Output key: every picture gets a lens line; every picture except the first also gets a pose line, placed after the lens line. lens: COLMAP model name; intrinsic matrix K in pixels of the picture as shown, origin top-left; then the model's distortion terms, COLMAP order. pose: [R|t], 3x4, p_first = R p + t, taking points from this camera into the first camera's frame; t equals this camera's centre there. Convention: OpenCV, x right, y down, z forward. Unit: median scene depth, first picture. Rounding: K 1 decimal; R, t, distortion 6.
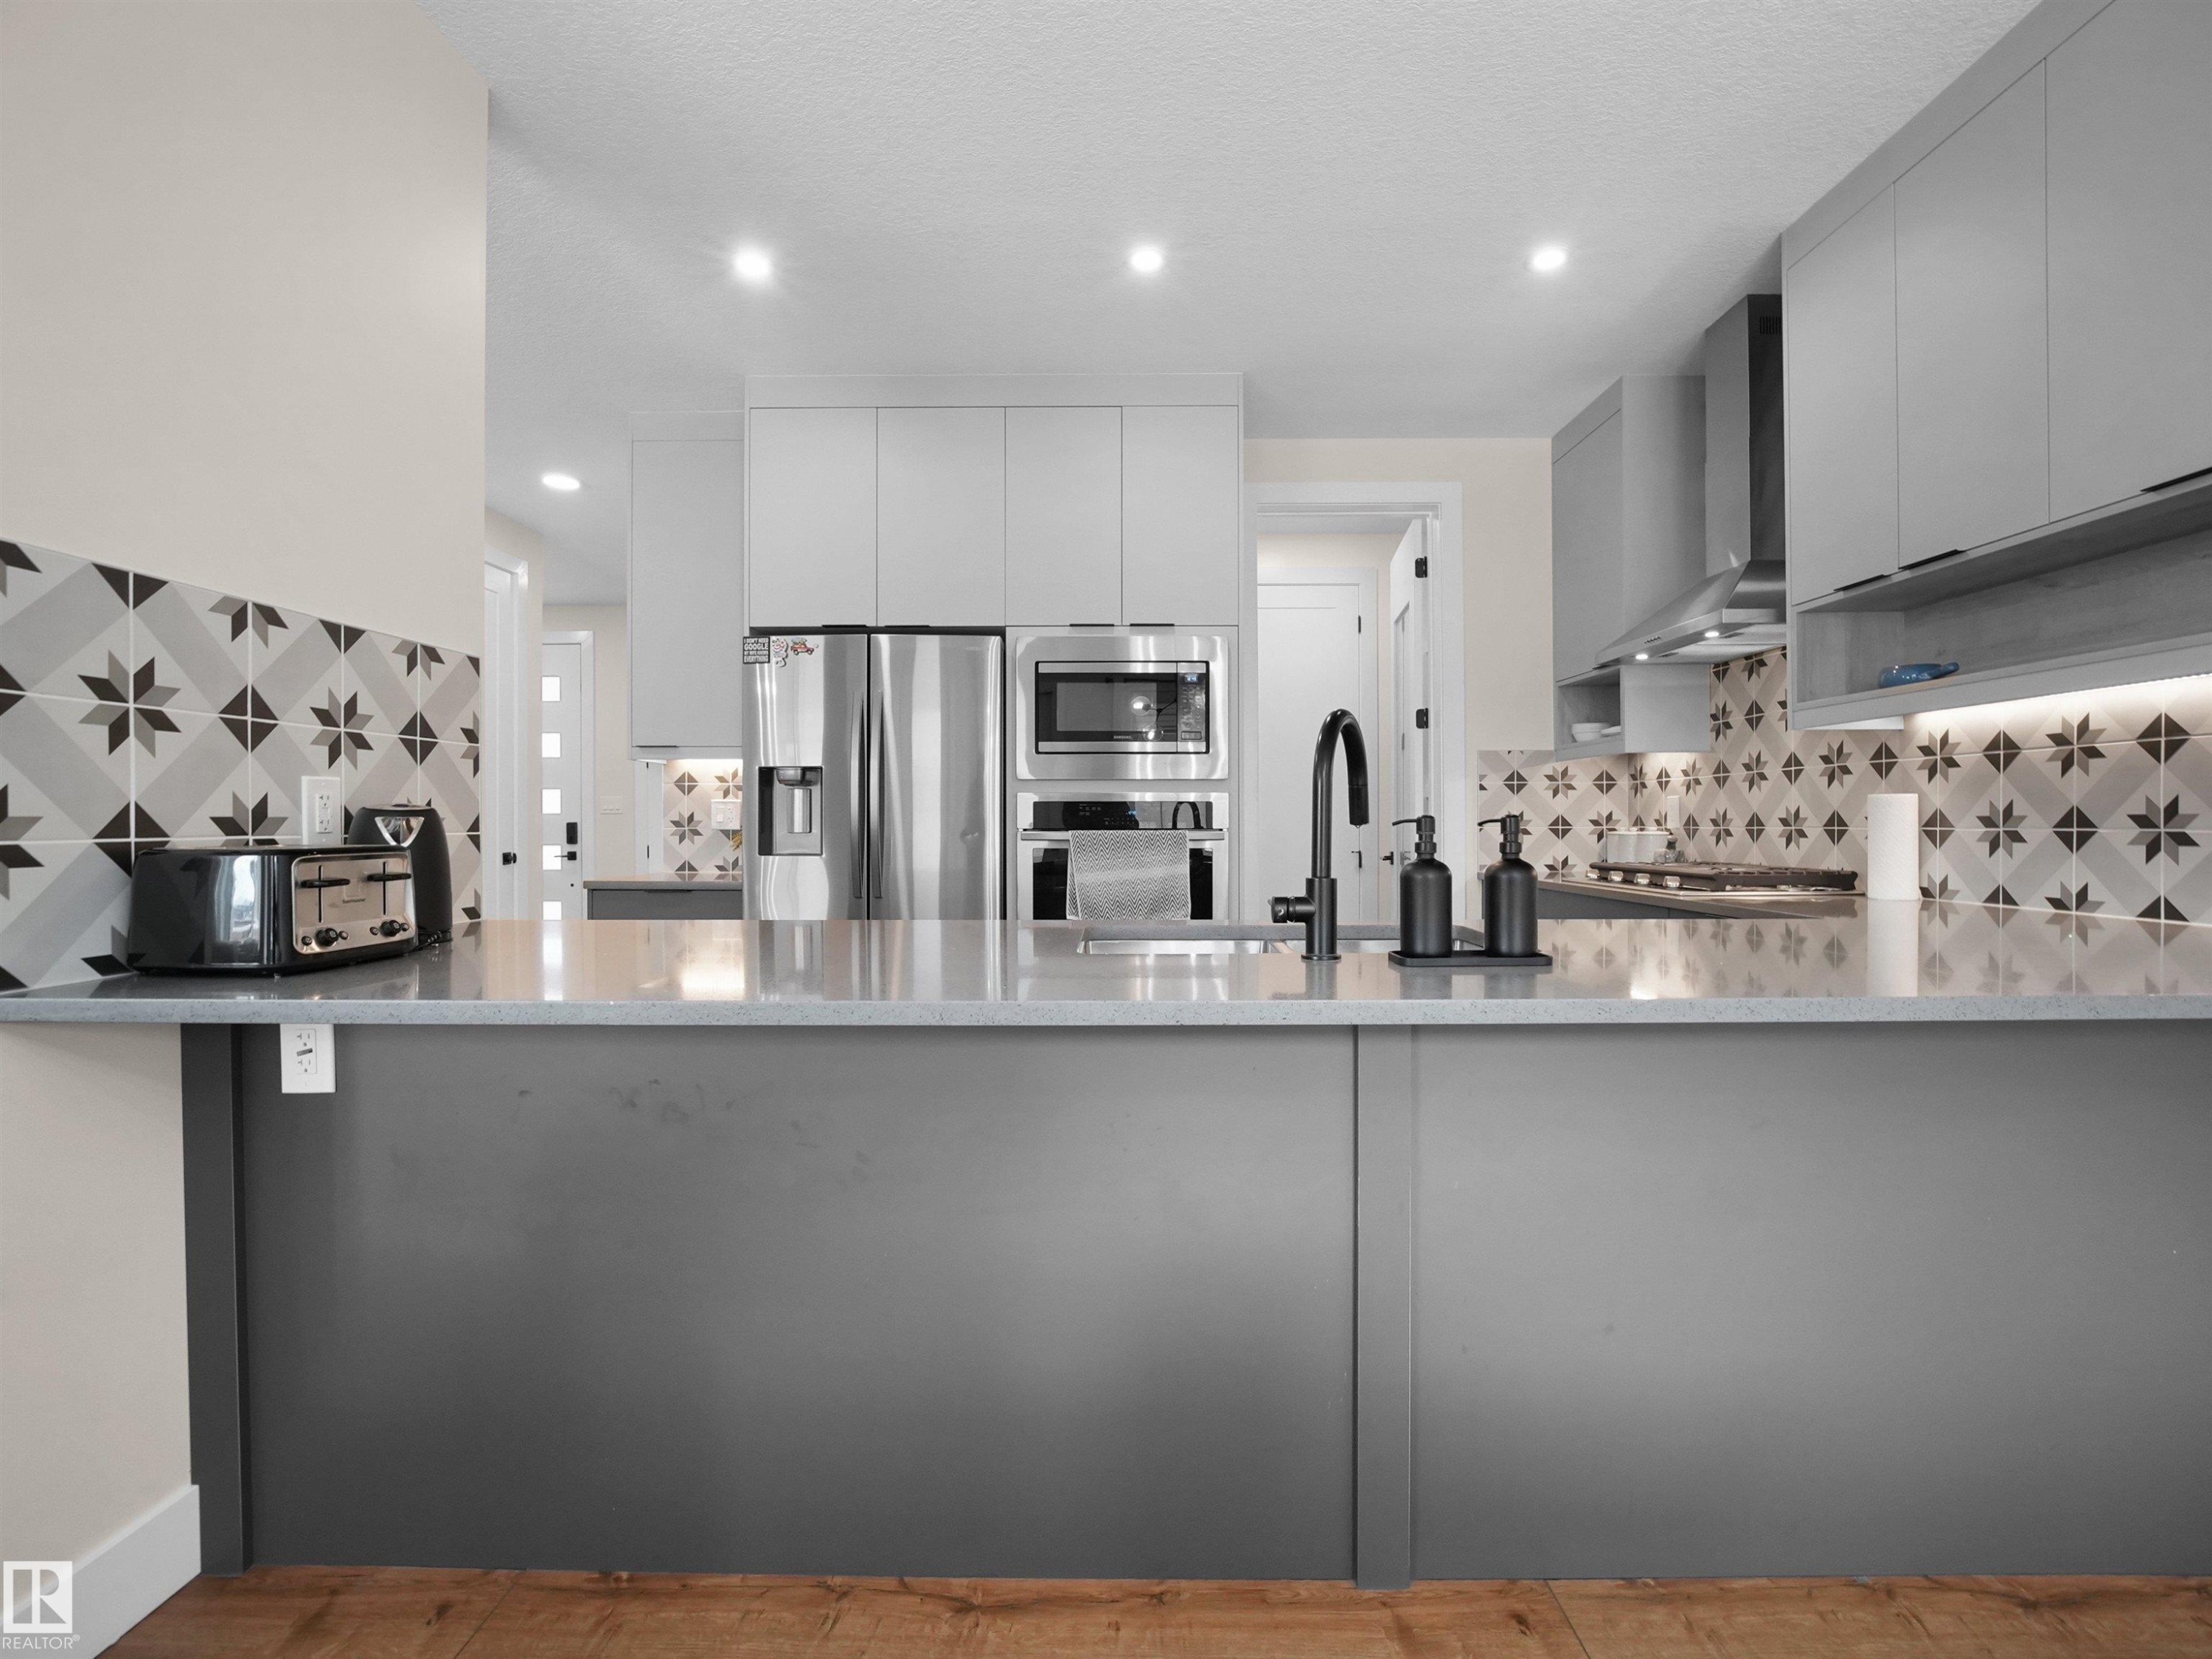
lens RADIAL K [[1001.7, 0, 1136.3], [0, 1001.7, 846.6], [0, 0, 1]] dist [-0.020445, 0.002689]
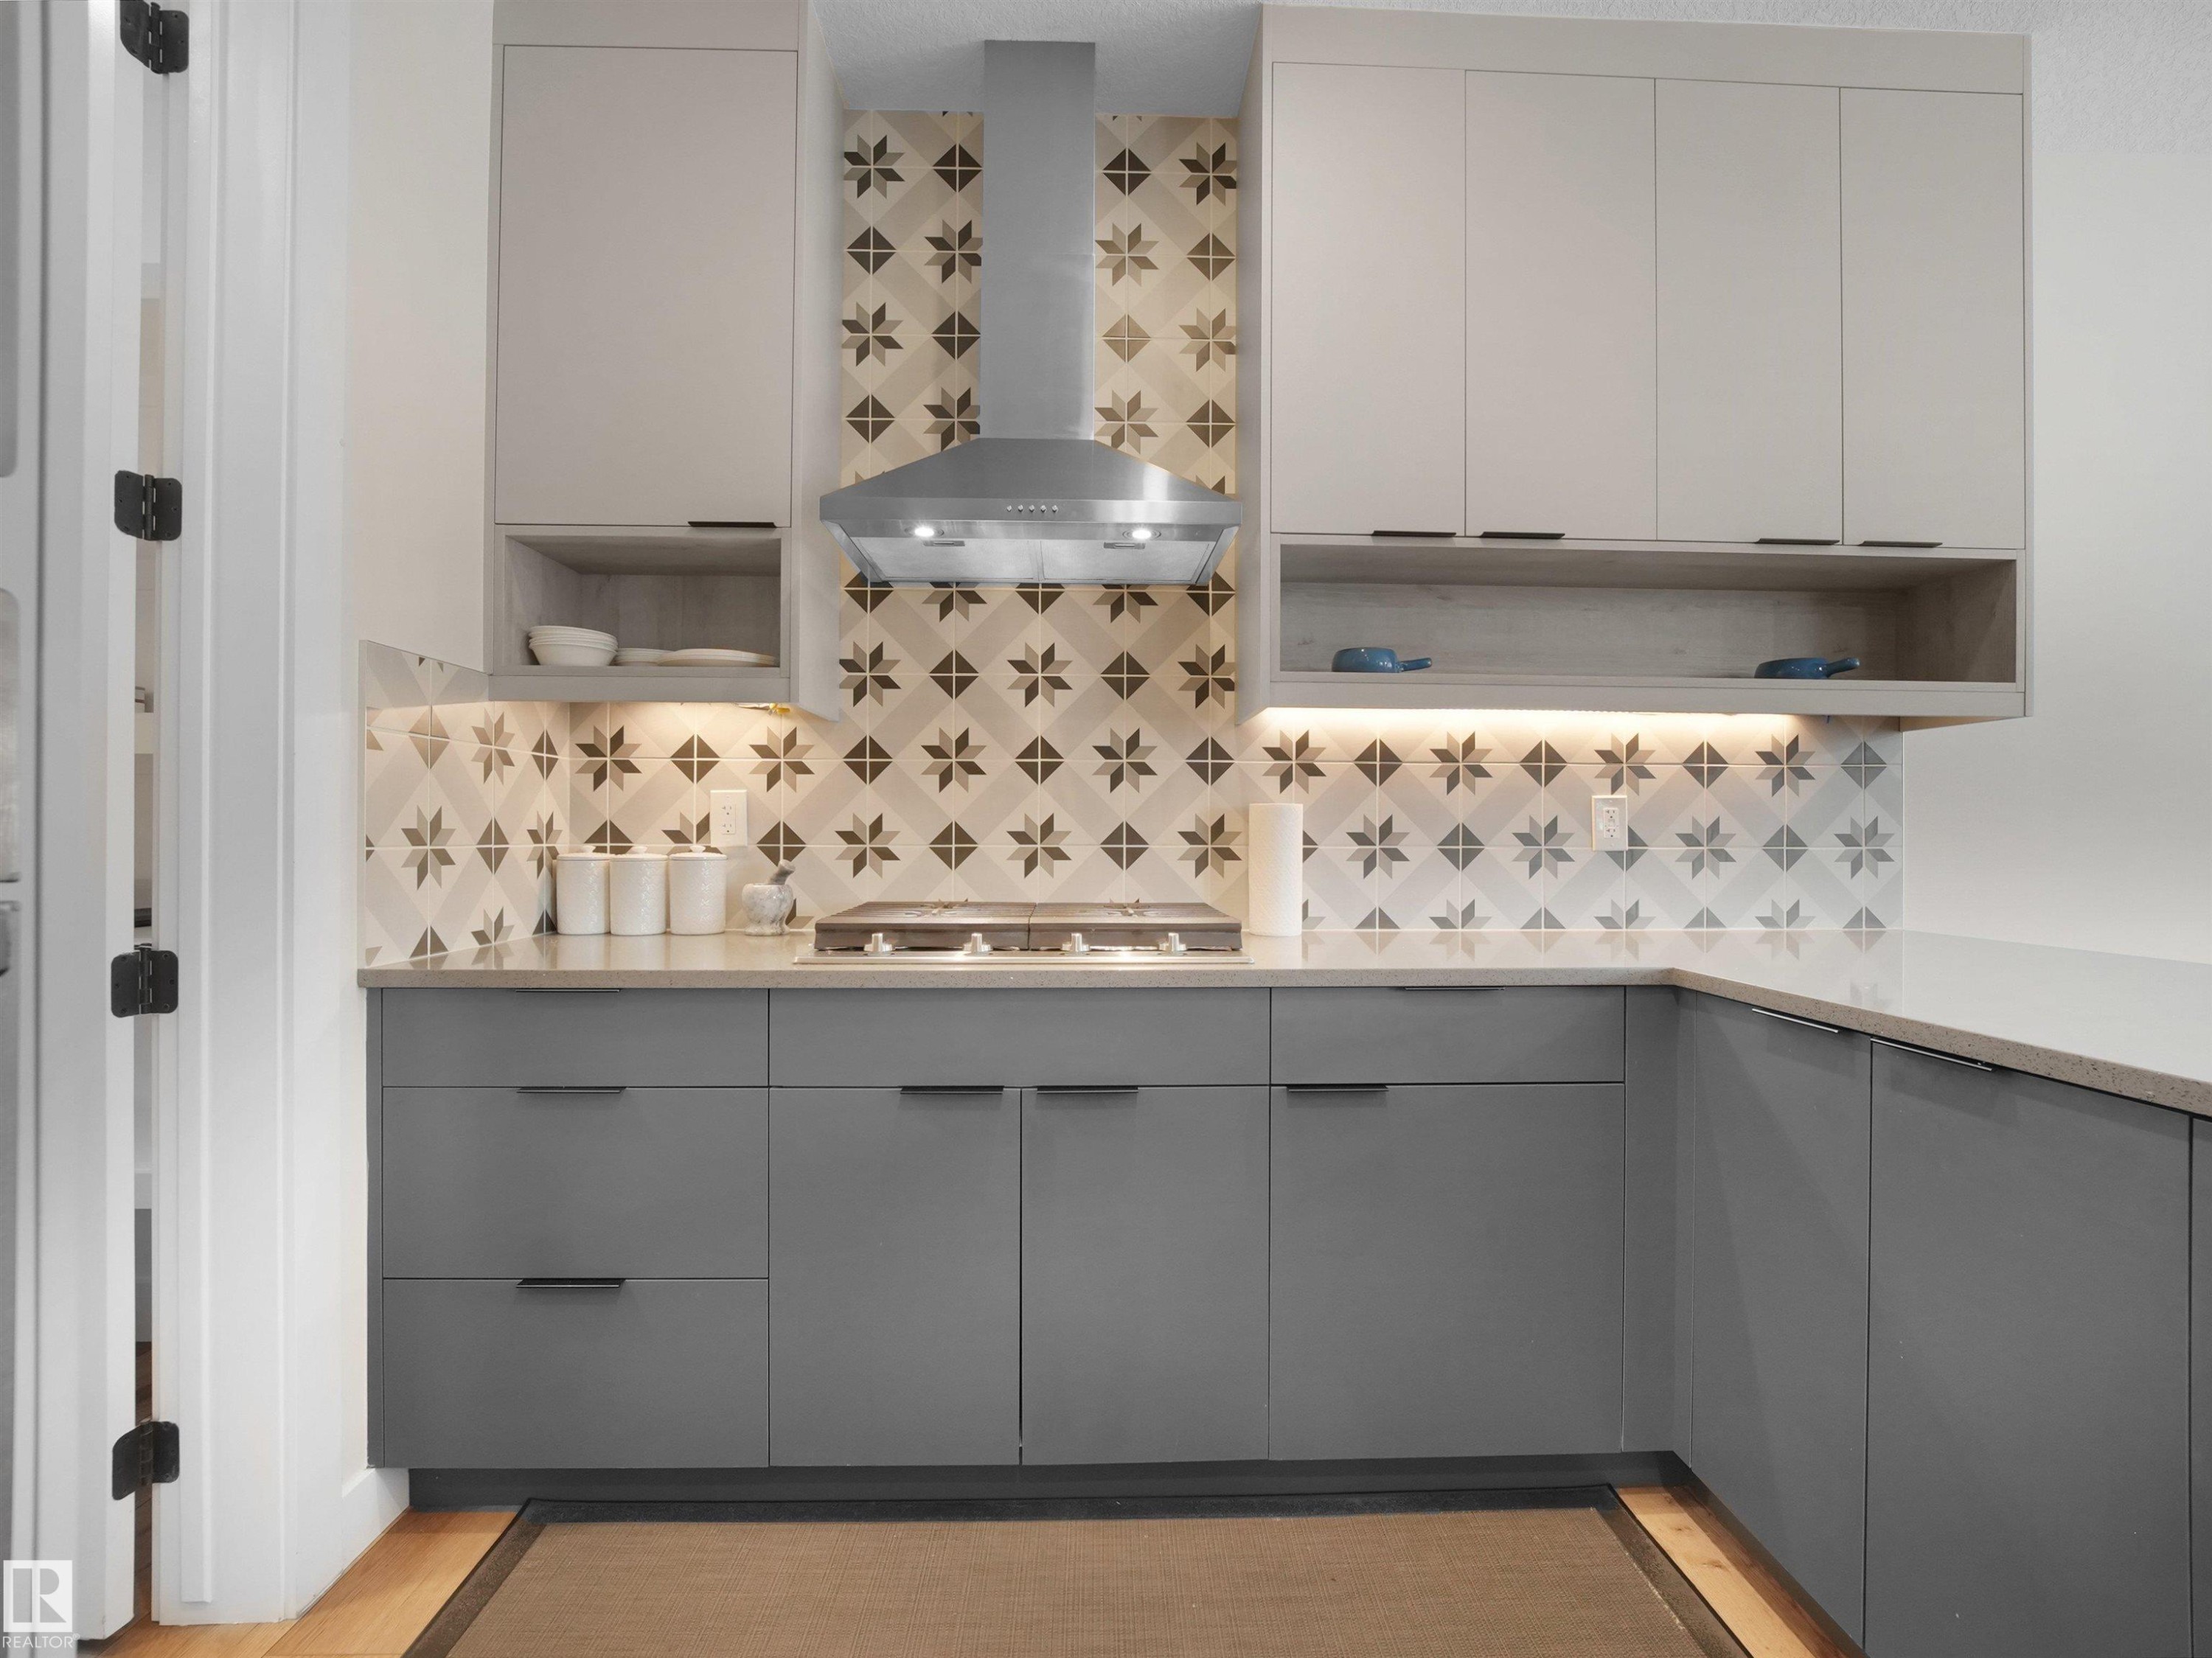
lens RADIAL K [[1001.6, 0, 1106.4], [0, 1001.6, 827.9], [0, 0, 1]] dist [-0.020445, 0.002689]
pose [[-0.016592, 0.011703, 0.999794, -0.039392], [0.019694, 0.999741, -0.011376, -0.022921], [-0.999668, 0.019501, -0.016818, 0.977449]]
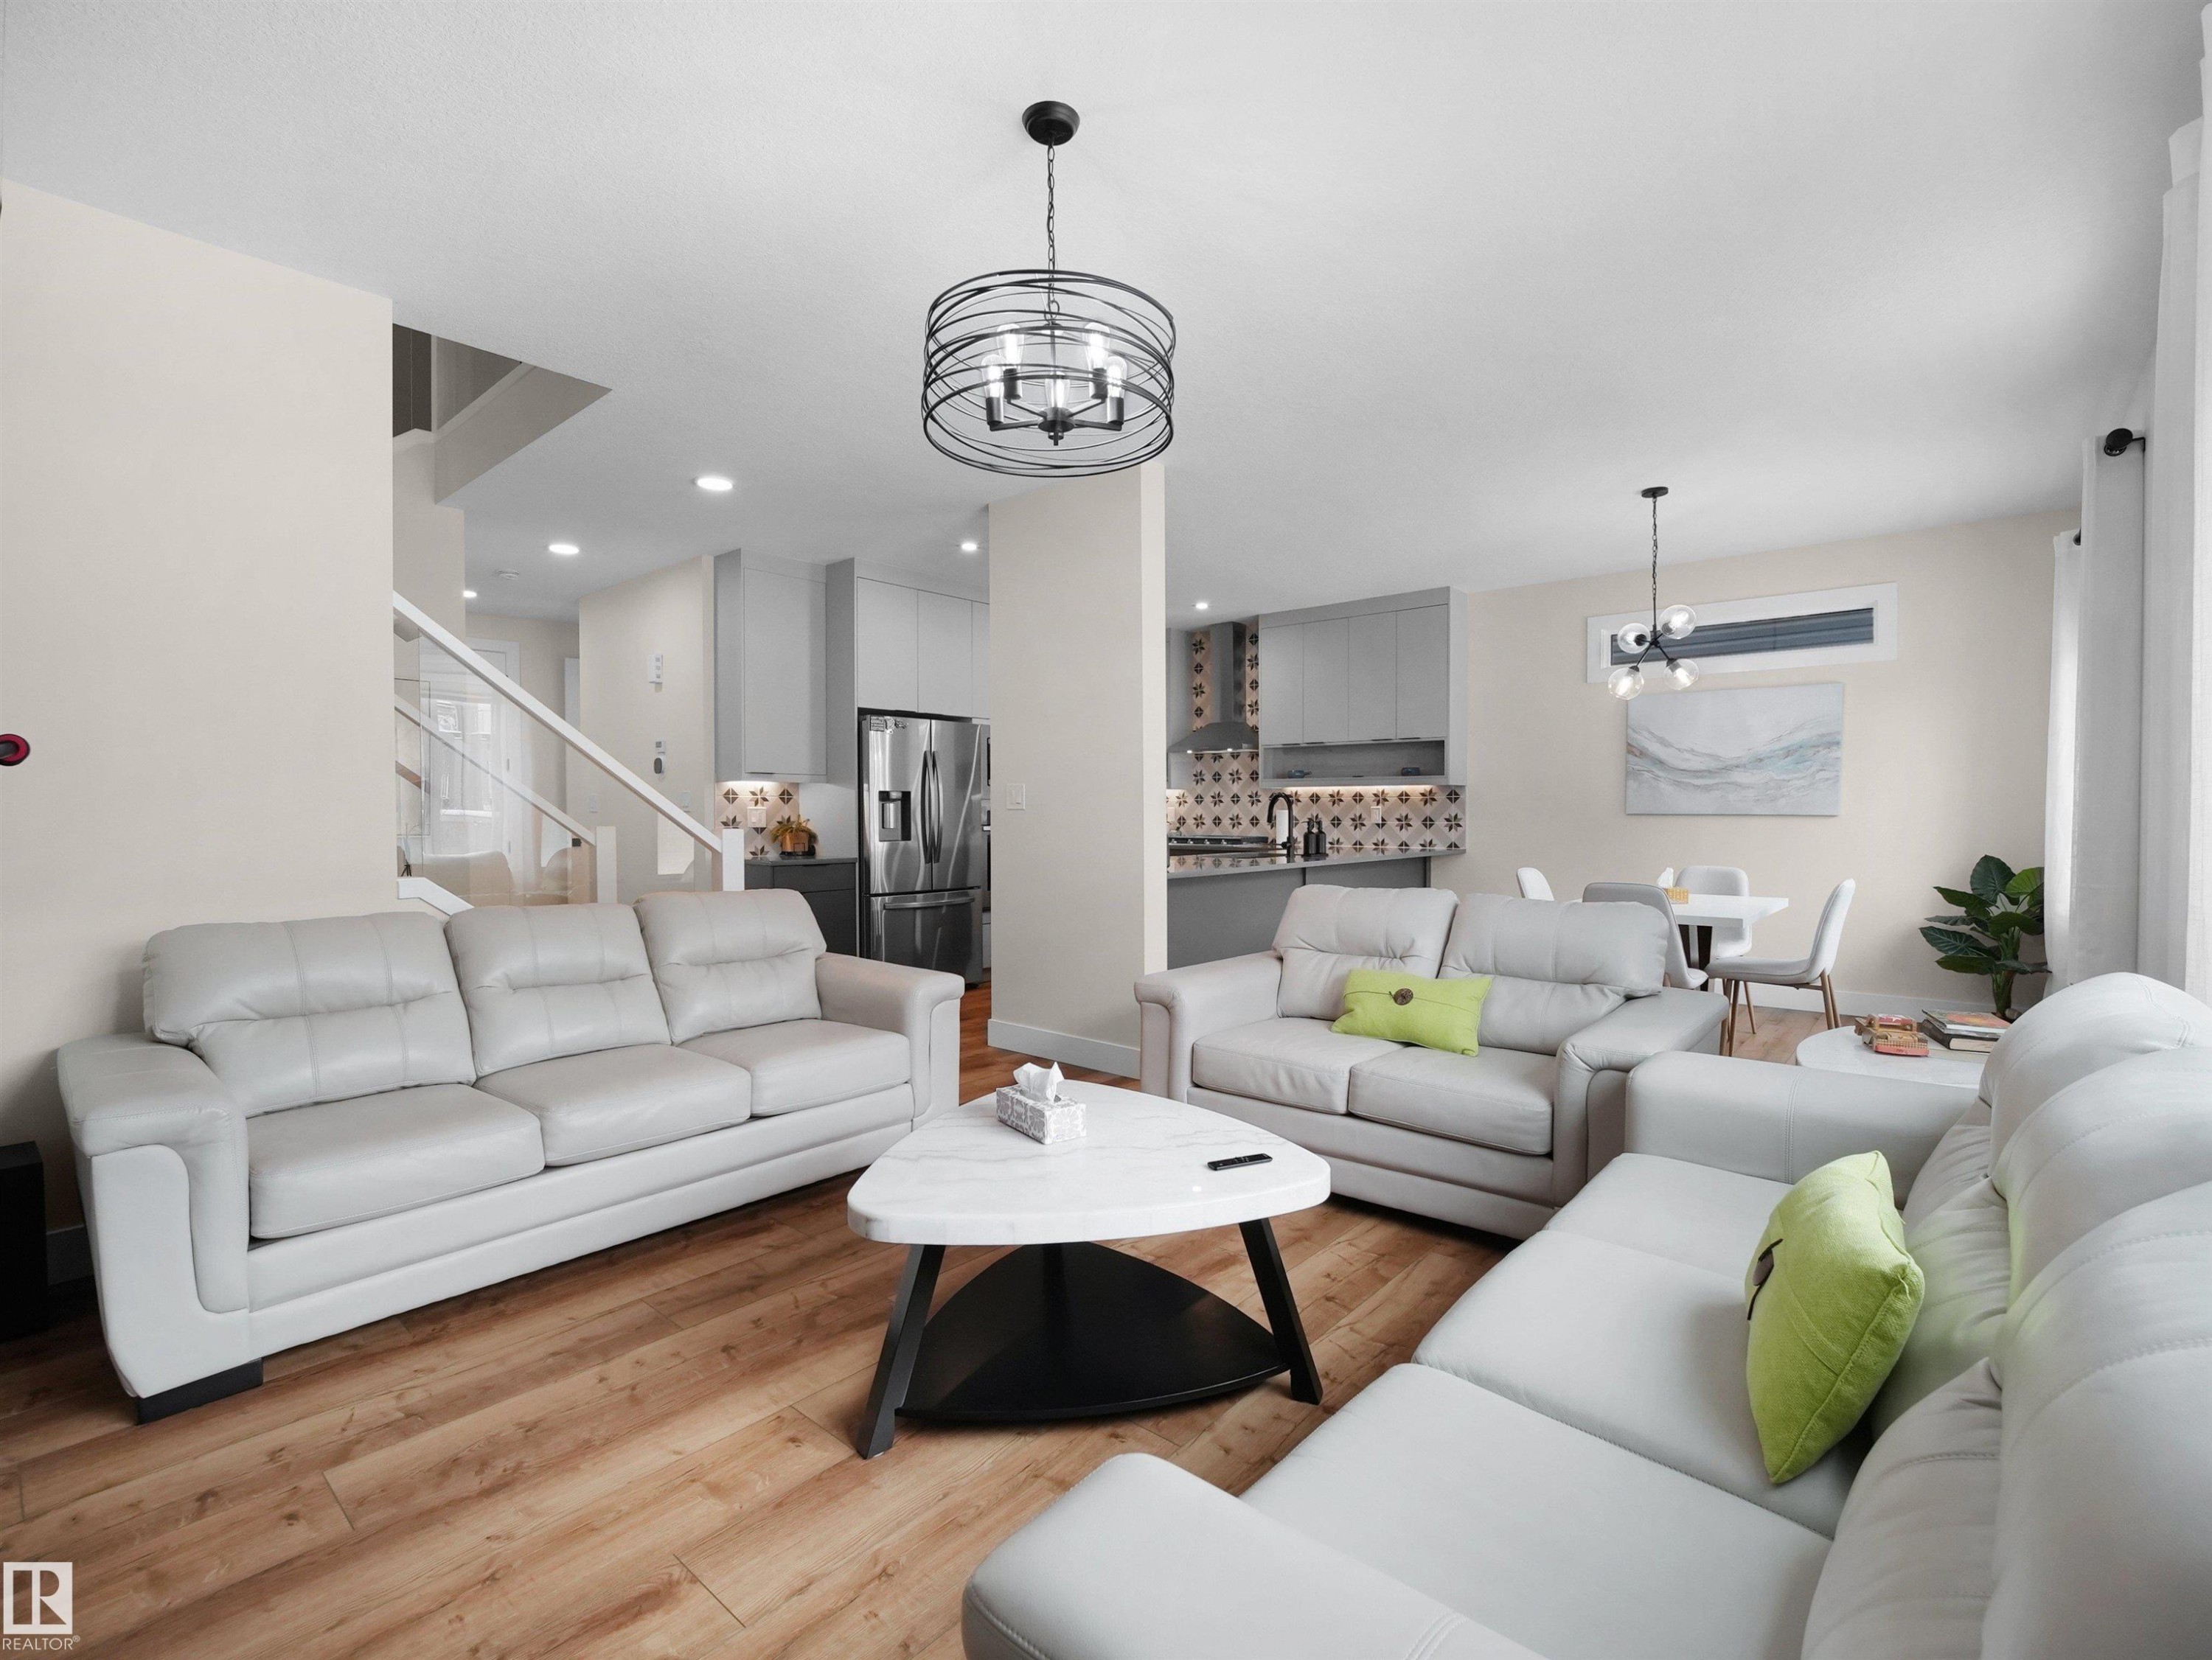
lens RADIAL K [[1001.5, 0, 1158.6], [0, 1001.5, 842.8], [0, 0, 1]] dist [-0.020445, 0.002689]
pose [[0.631371, -0.024195, 0.775103, -1.566622], [0.018582, 0.999698, 0.016070, -0.008724], [-0.775258, 0.004256, 0.631631, -0.538545]]
